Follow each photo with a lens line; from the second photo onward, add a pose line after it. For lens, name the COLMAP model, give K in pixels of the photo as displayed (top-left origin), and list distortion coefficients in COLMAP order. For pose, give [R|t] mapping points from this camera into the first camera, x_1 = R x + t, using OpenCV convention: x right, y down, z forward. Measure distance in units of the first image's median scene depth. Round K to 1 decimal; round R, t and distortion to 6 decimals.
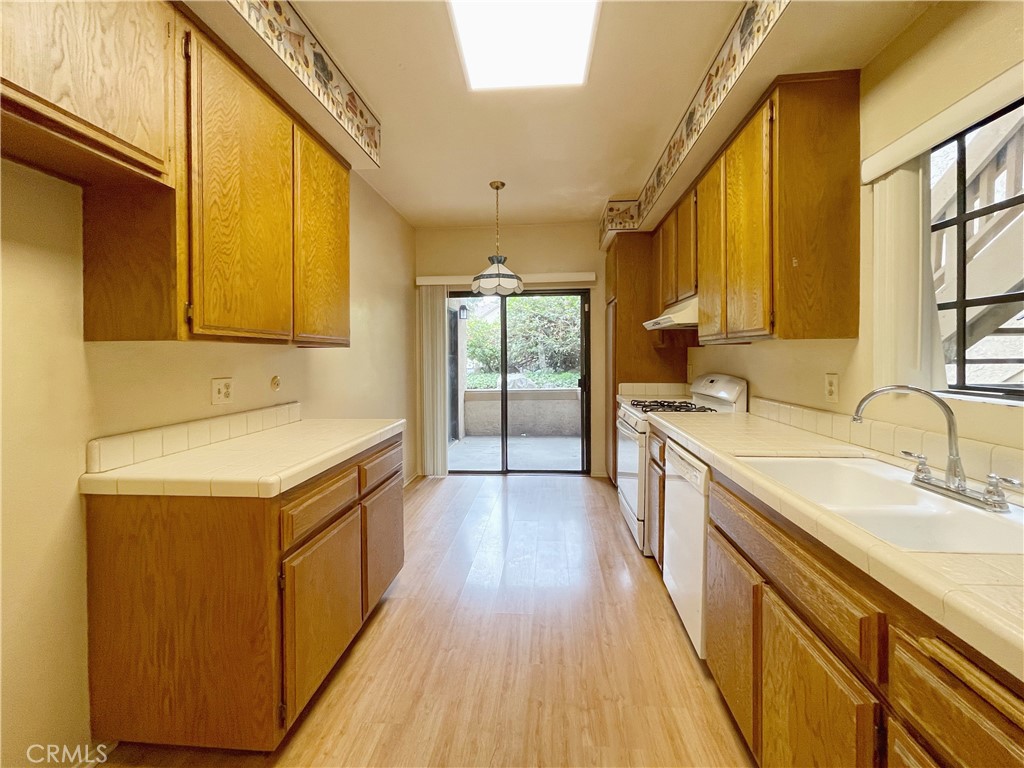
lens RADIAL K [[415.3, 0, 516.1], [0, 415.3, 363.3], [0, 0, 1]] dist [0.003842, -0.001042]
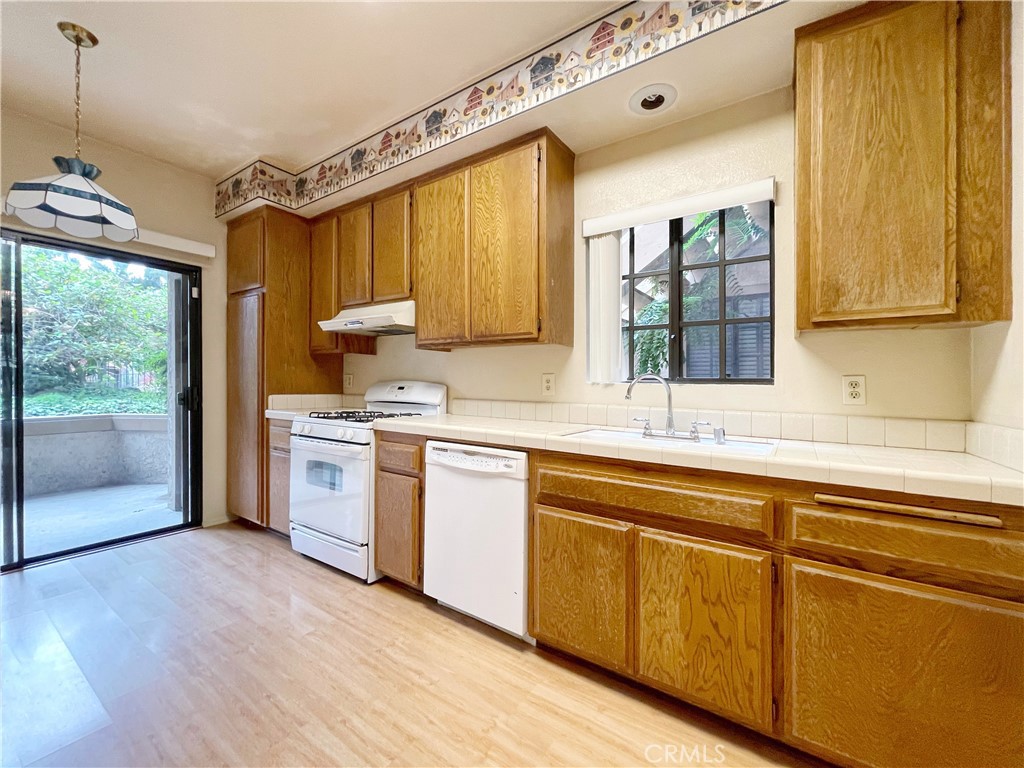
lens RADIAL K [[415.3, 0, 508.8], [0, 415.3, 386.7], [0, 0, 1]] dist [0.003842, -0.001042]
pose [[0.508867, 0.010289, 0.860784, -0.232369], [-0.005874, 0.999947, -0.008480, 0.041695], [-0.860825, -0.000741, 0.508900, 0.233562]]
